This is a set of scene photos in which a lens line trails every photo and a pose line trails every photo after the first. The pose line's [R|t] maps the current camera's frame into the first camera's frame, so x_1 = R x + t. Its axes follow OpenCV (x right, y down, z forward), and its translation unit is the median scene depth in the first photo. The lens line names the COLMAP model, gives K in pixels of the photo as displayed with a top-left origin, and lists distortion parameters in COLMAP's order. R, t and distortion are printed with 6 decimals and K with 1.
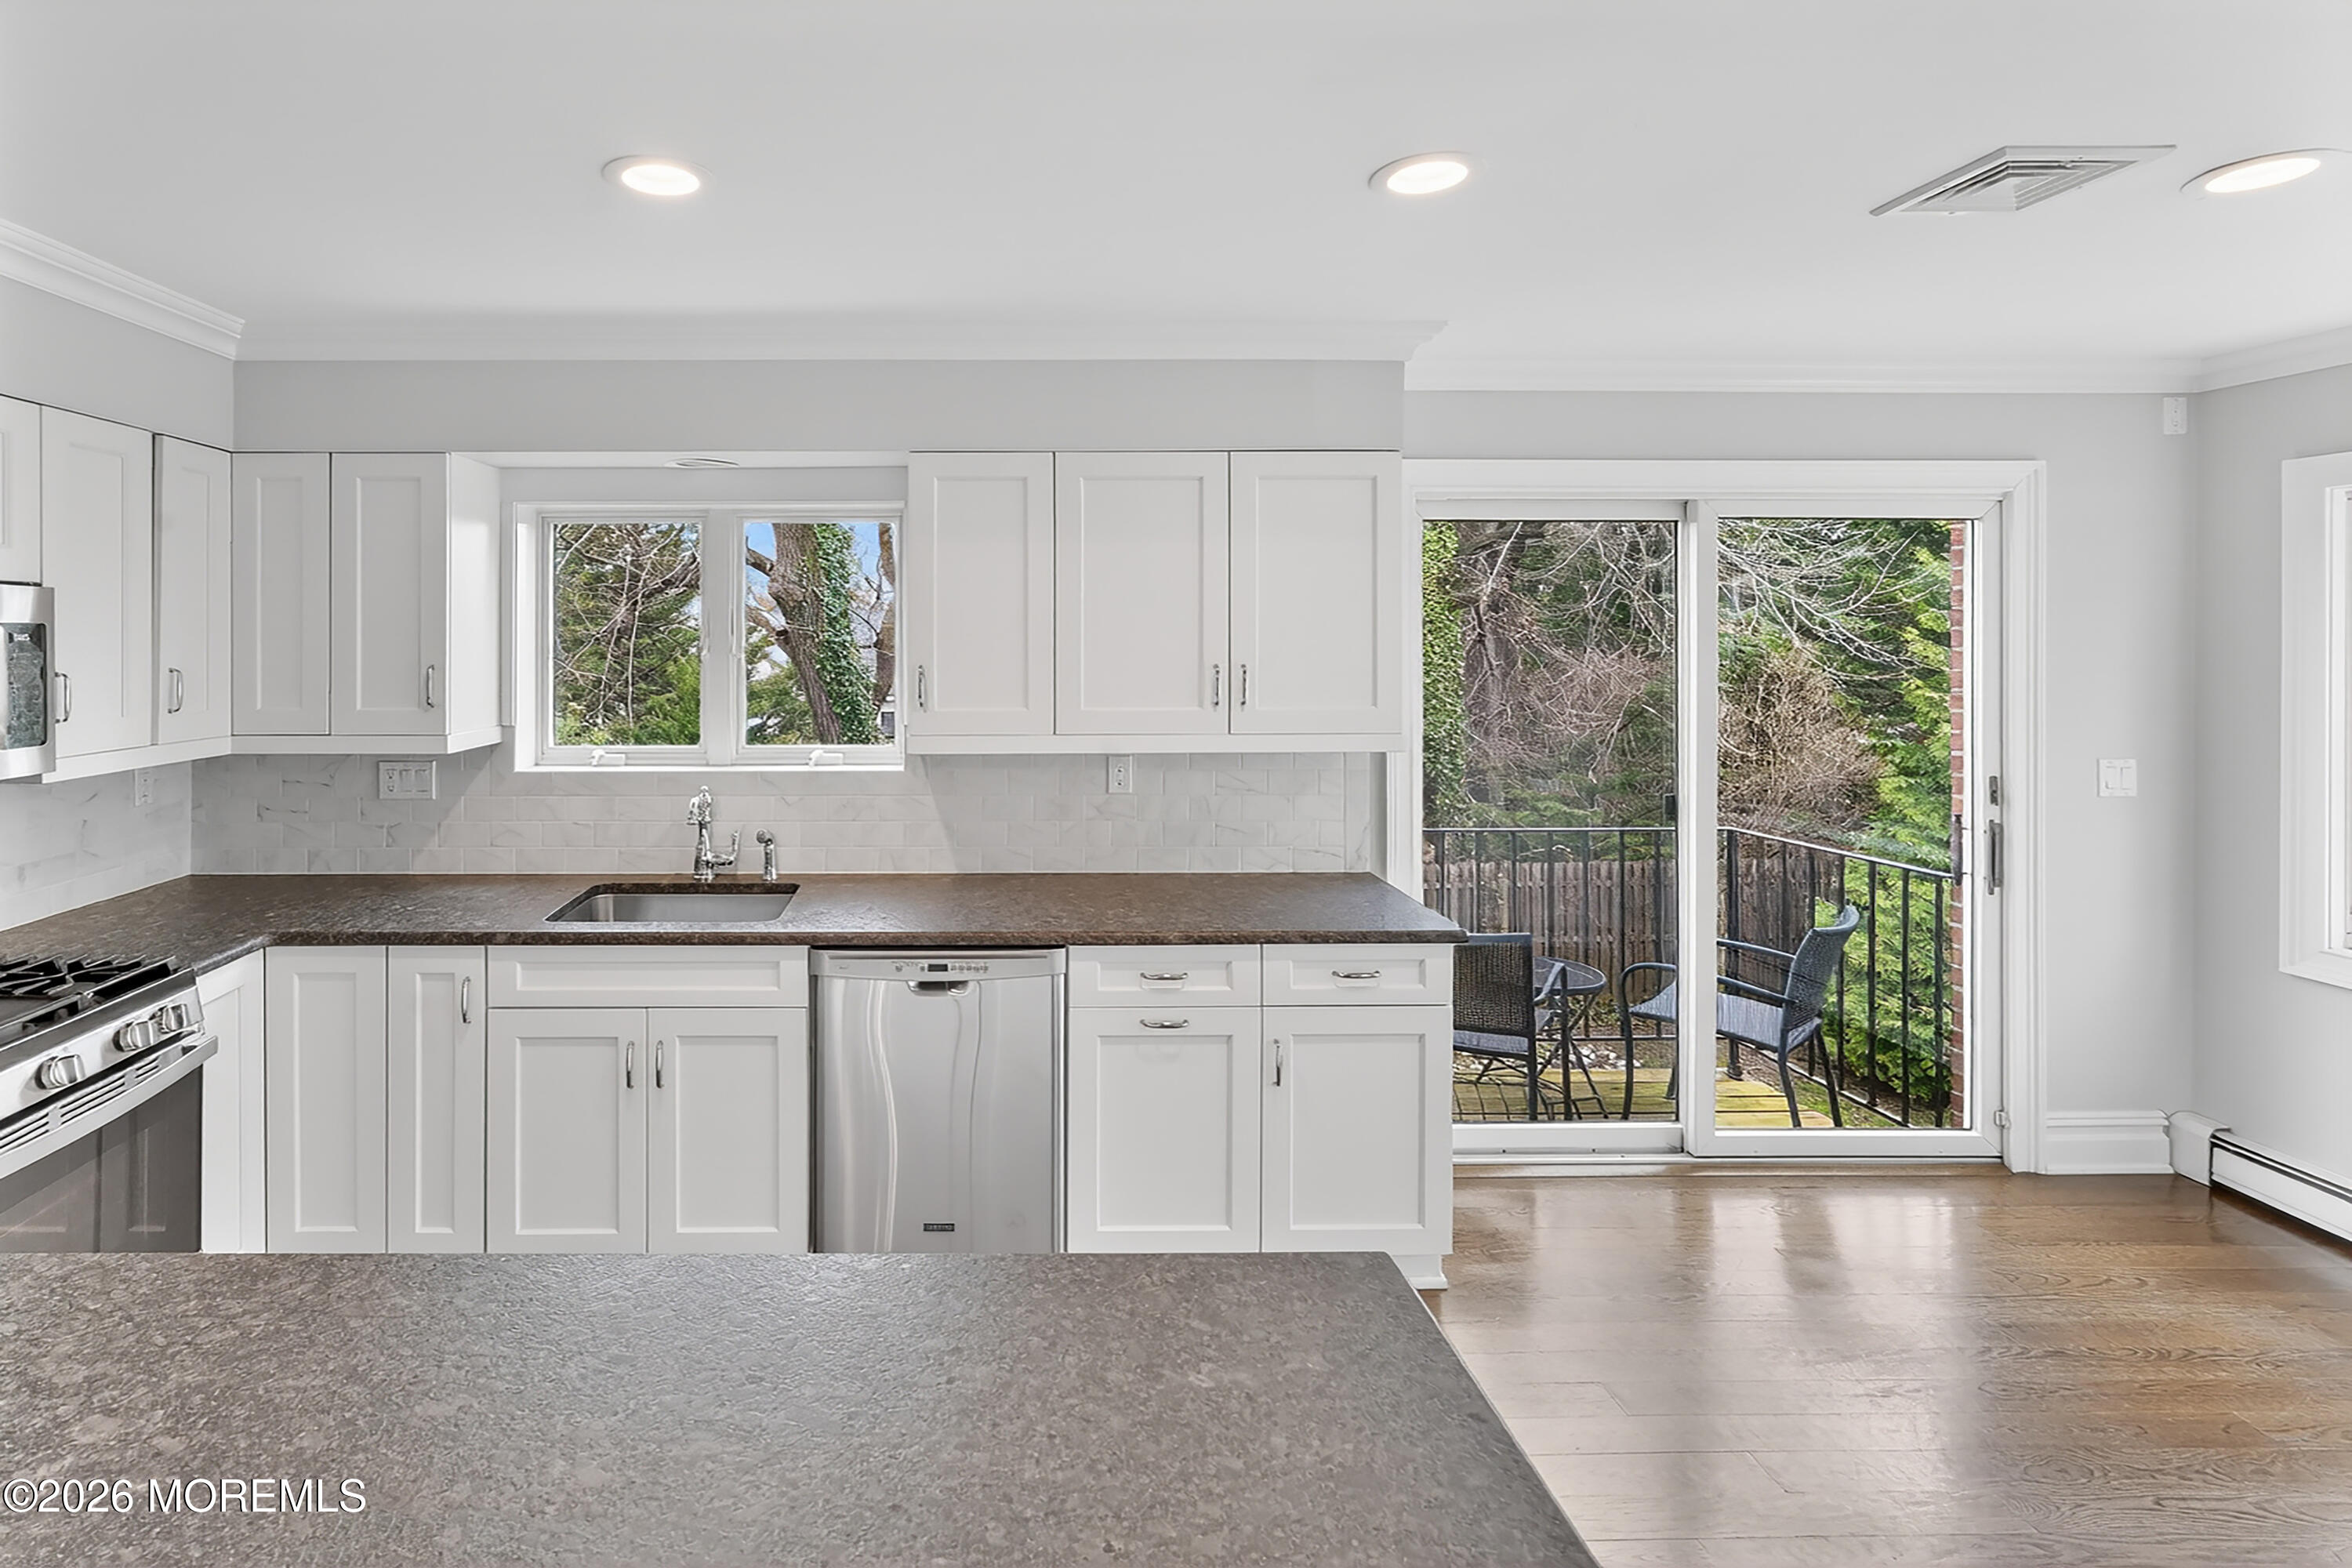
lens RADIAL K [[1086.2, 0, 971.8], [0, 1086.2, 644.2], [0, 0, 1]] dist [-0.004265, 0.000735]
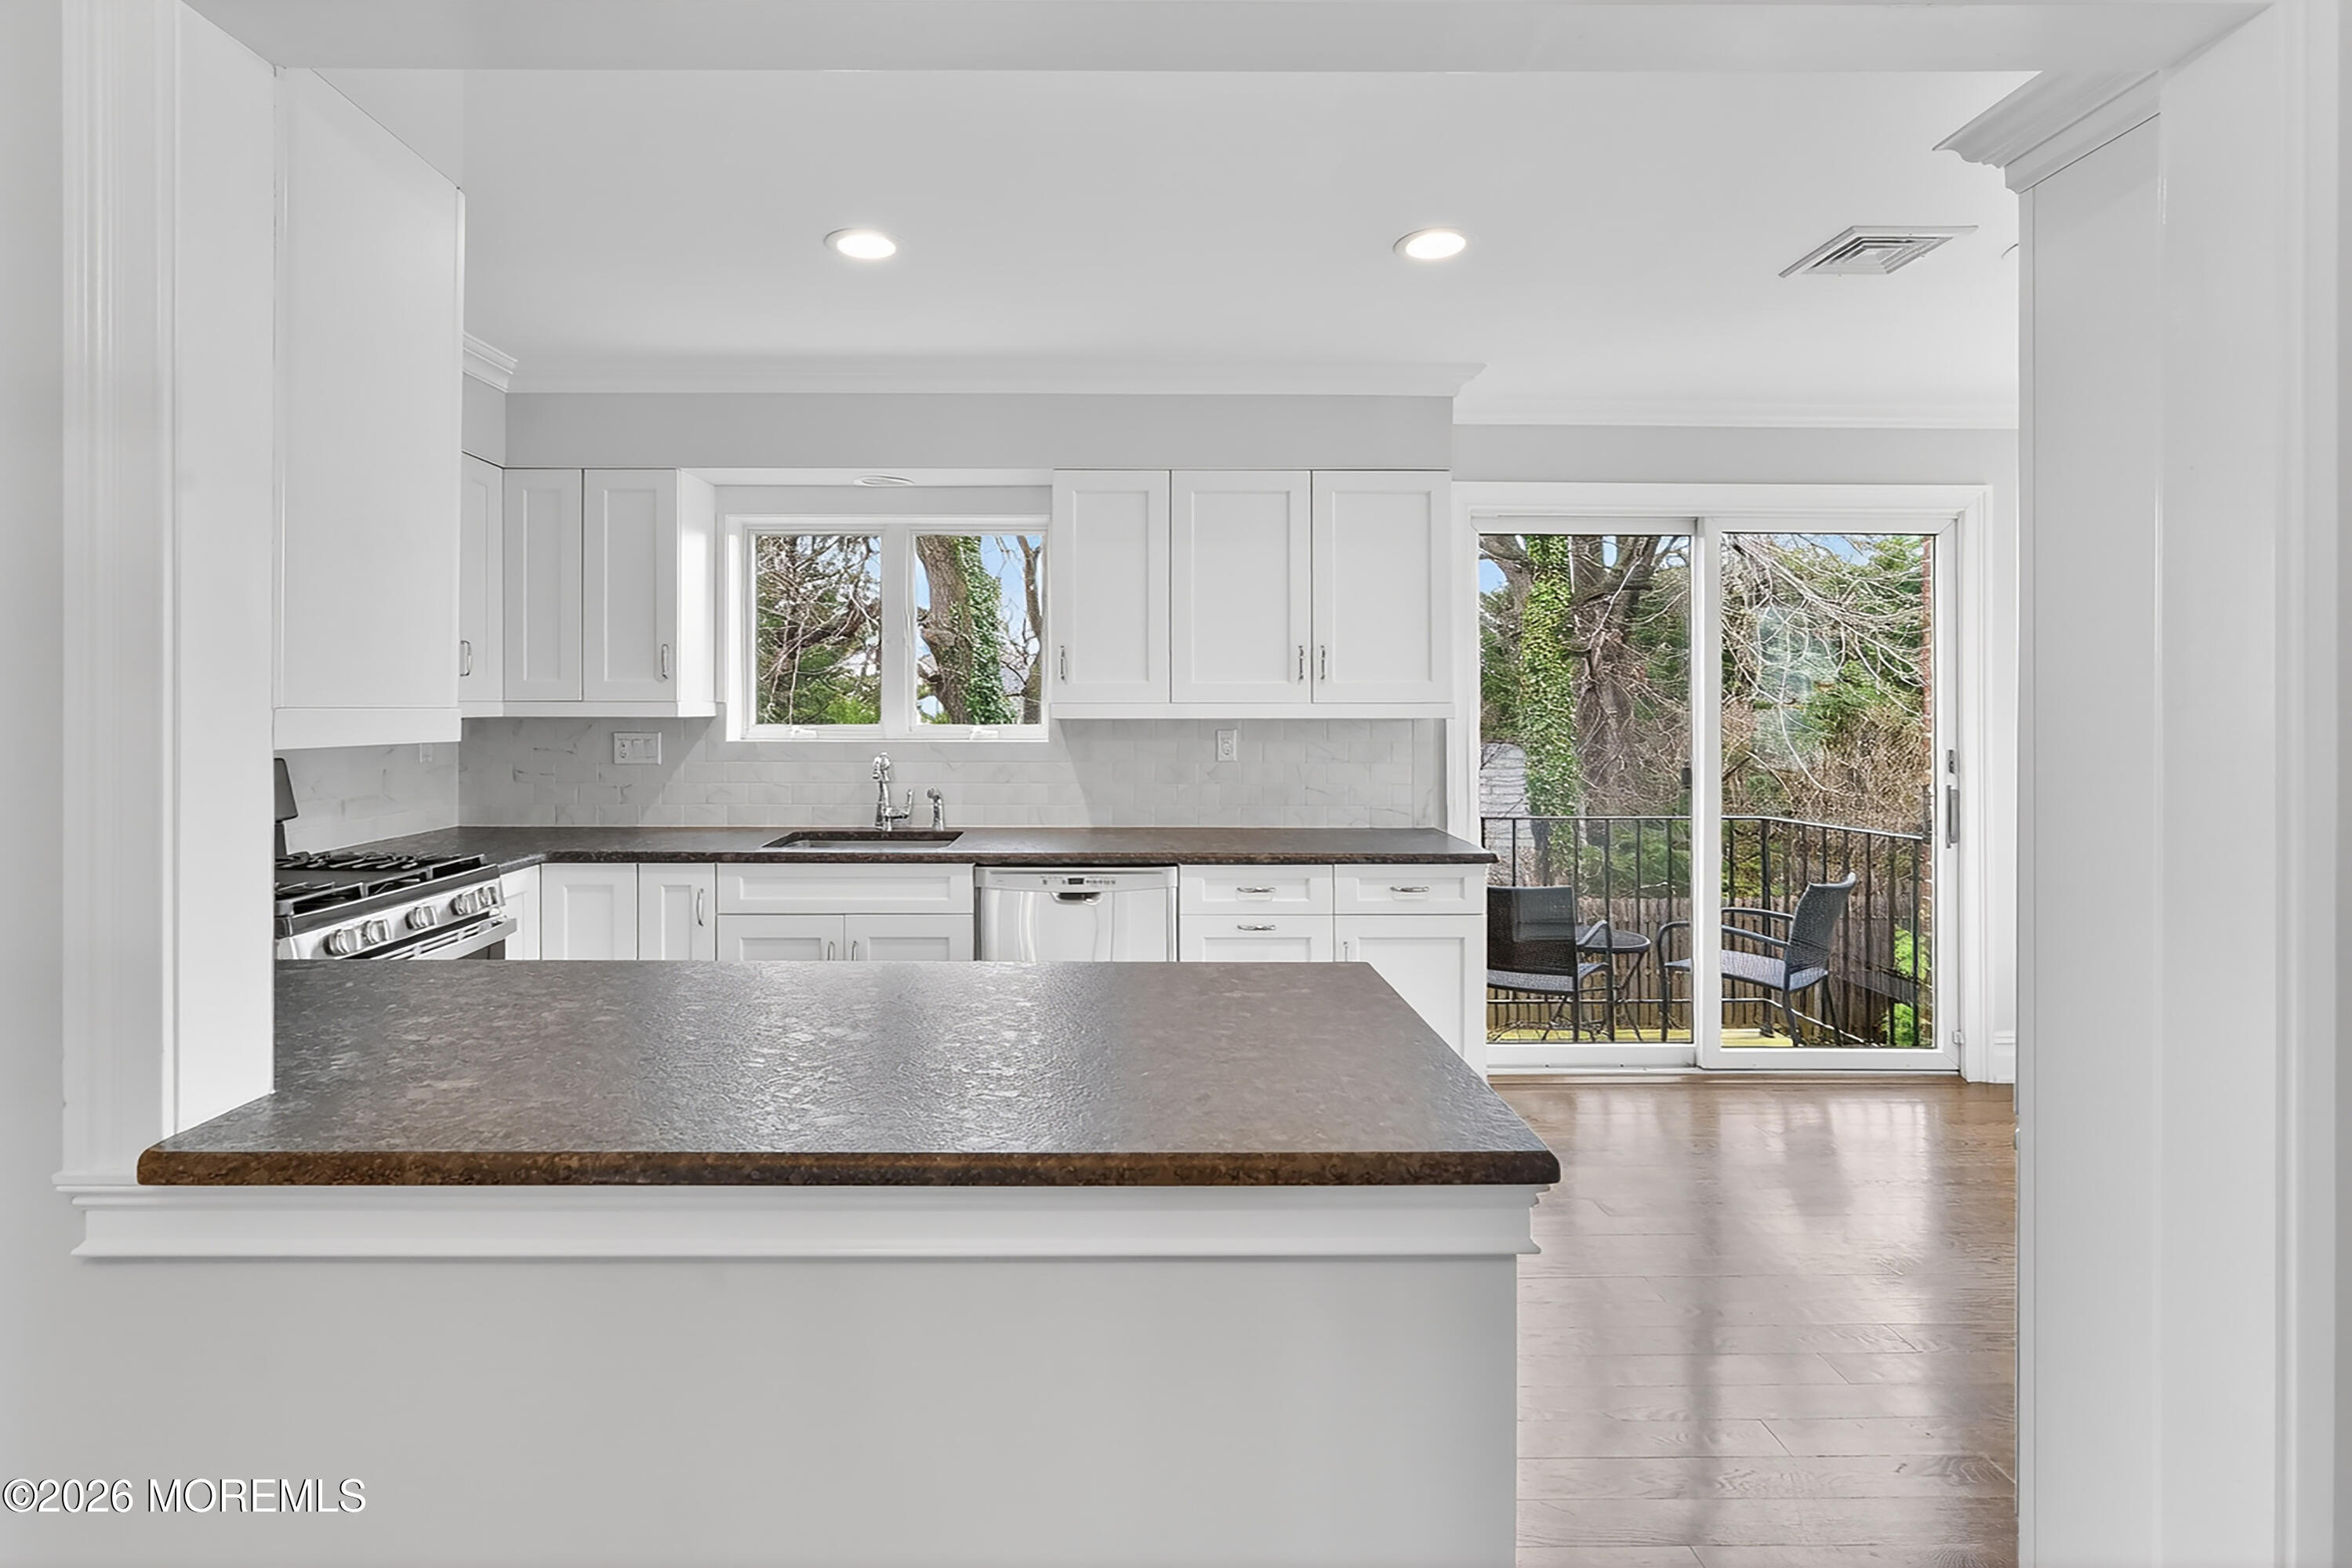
lens RADIAL K [[1061.2, 0, 1118.6], [0, 1061.2, 731.0], [0, 0, 1]] dist [0.000673, 0.000347]
pose [[0.999991, 0.003322, 0.002722, 0.011730], [-0.003385, 0.999719, 0.023448, 0.075944], [-0.002643, -0.023457, 0.999721, -0.179641]]
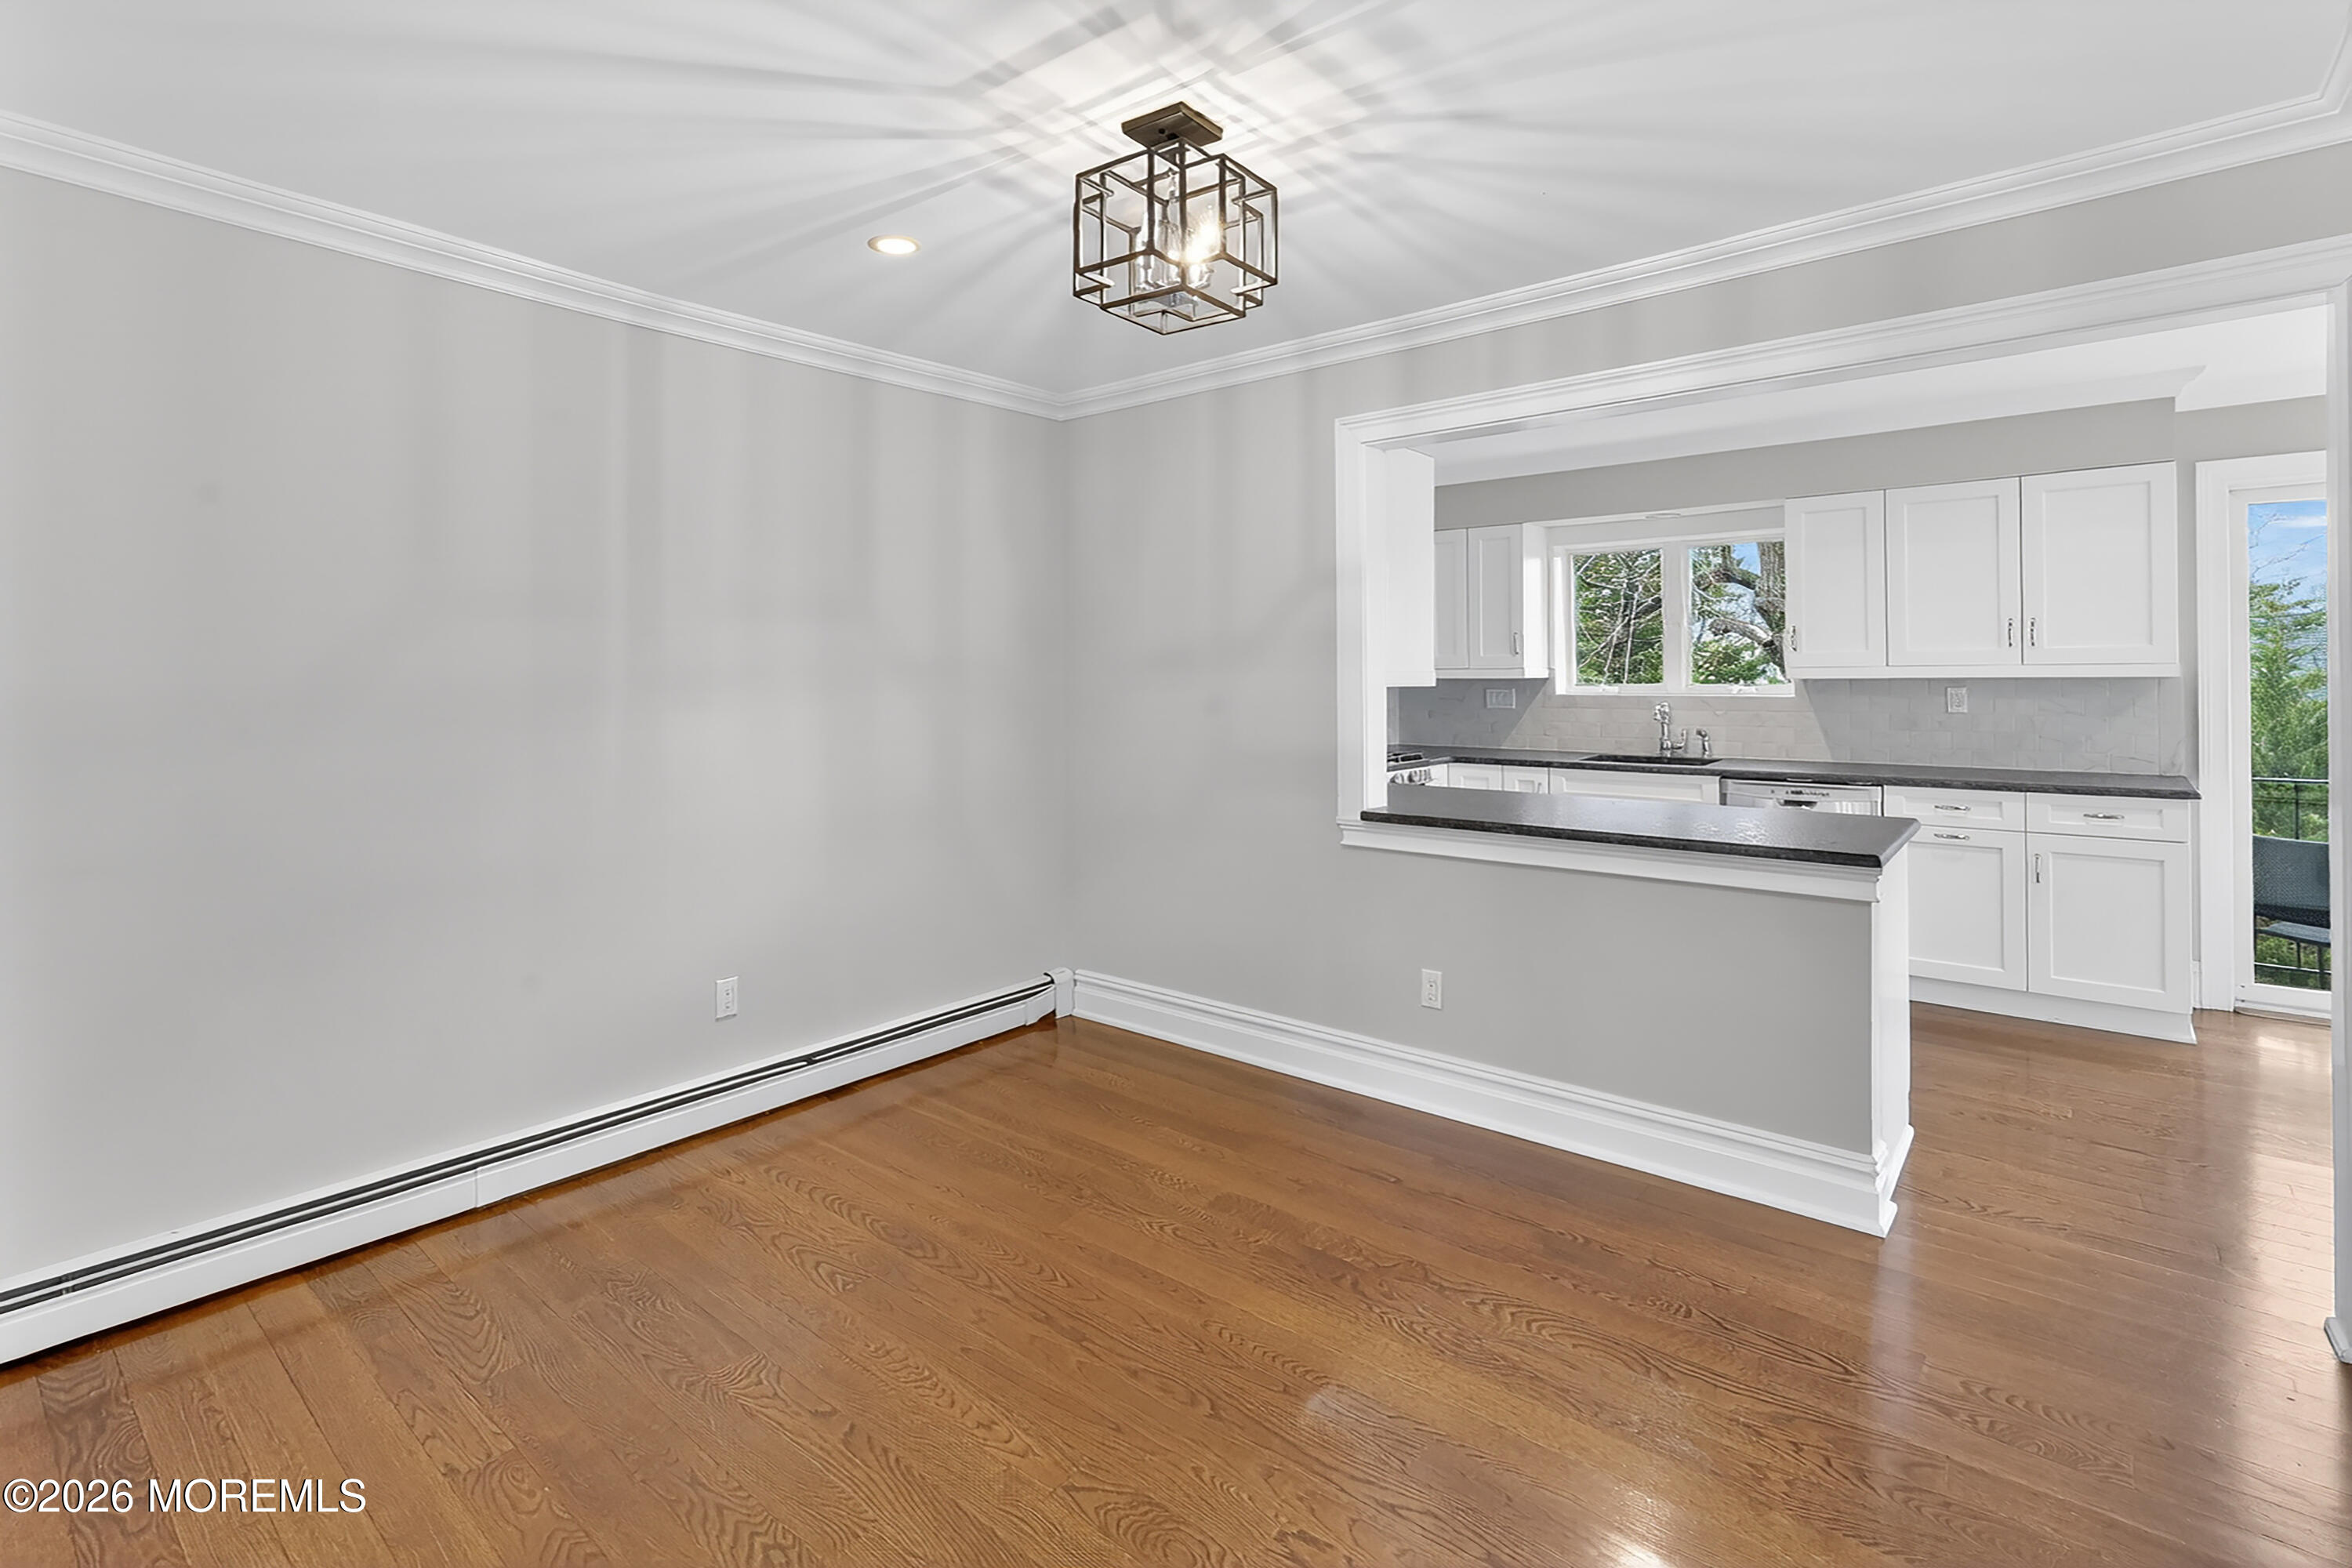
lens RADIAL K [[1123.6, 0, 1174.5], [0, 1123.6, 636.6], [0, 0, 1]] dist [-0.002230, -0.000151]
pose [[0.767341, -0.023988, -0.640791, 0.297405], [0.004378, 0.999473, -0.032172, 0.077384], [0.641225, 0.021882, 0.767041, -0.858166]]
